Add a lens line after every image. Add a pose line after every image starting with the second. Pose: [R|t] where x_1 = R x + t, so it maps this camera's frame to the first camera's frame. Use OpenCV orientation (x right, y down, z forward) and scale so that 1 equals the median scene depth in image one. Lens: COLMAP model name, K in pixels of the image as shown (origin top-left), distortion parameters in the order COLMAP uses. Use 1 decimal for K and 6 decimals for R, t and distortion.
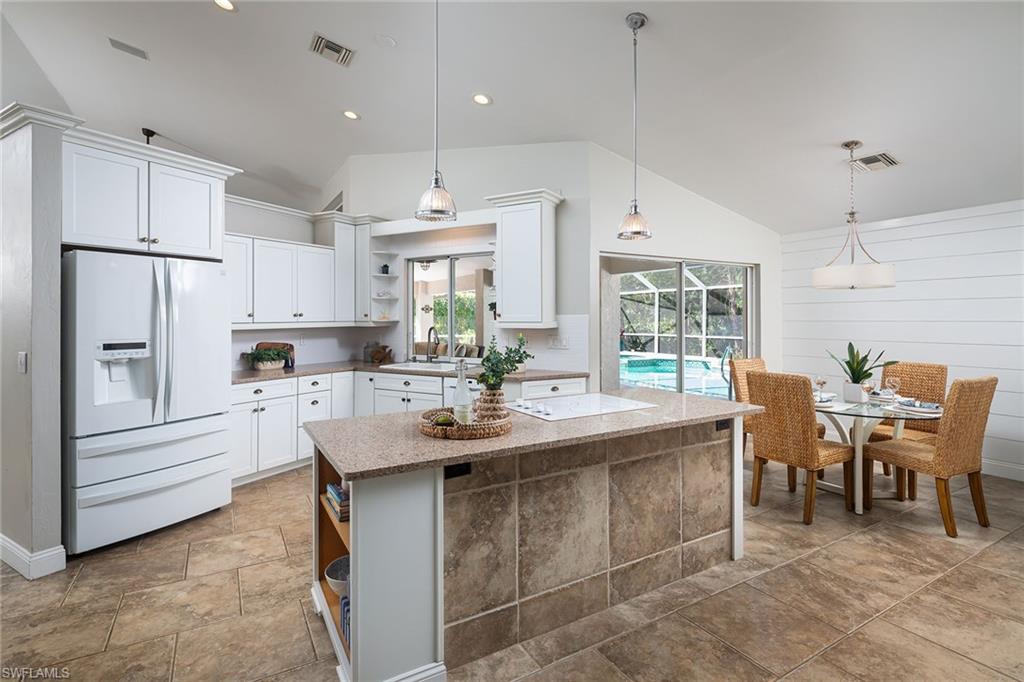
lens RADIAL K [[488.3, 0, 513.8], [0, 488.3, 318.6], [0, 0, 1]] dist [0.000445, -0.000251]
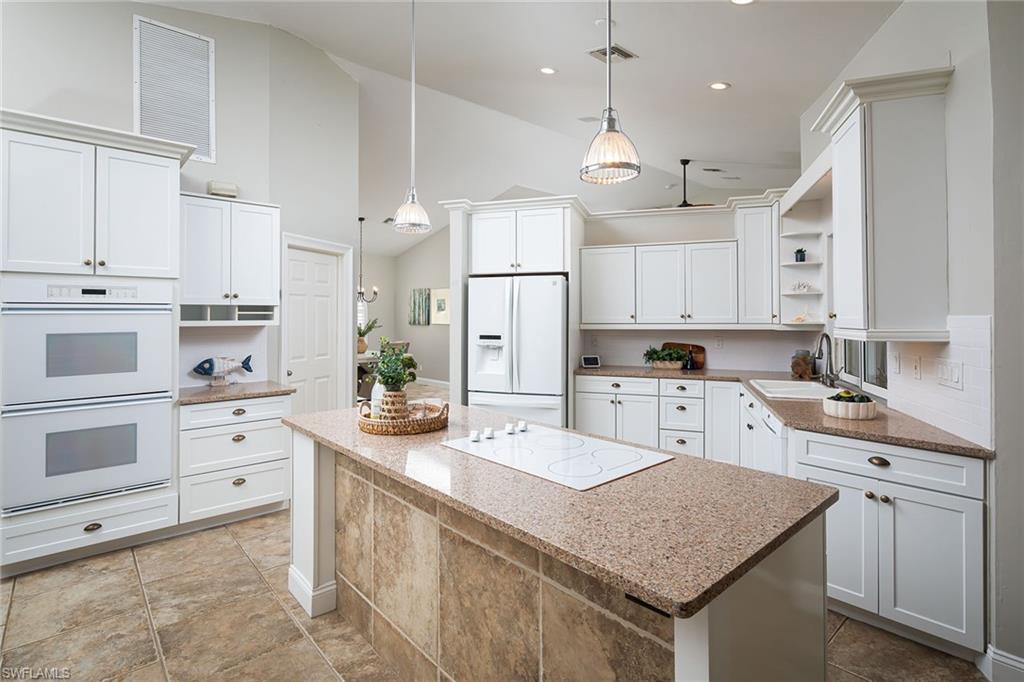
lens RADIAL K [[496.4, 0, 509.9], [0, 496.4, 312.4], [0, 0, 1]] dist [-0.000322, -0.000971]
pose [[0.195908, -0.008026, -0.980589, 0.699230], [-0.002386, 0.999960, -0.008661, -0.008454], [0.980619, 0.004036, 0.195881, 0.704423]]
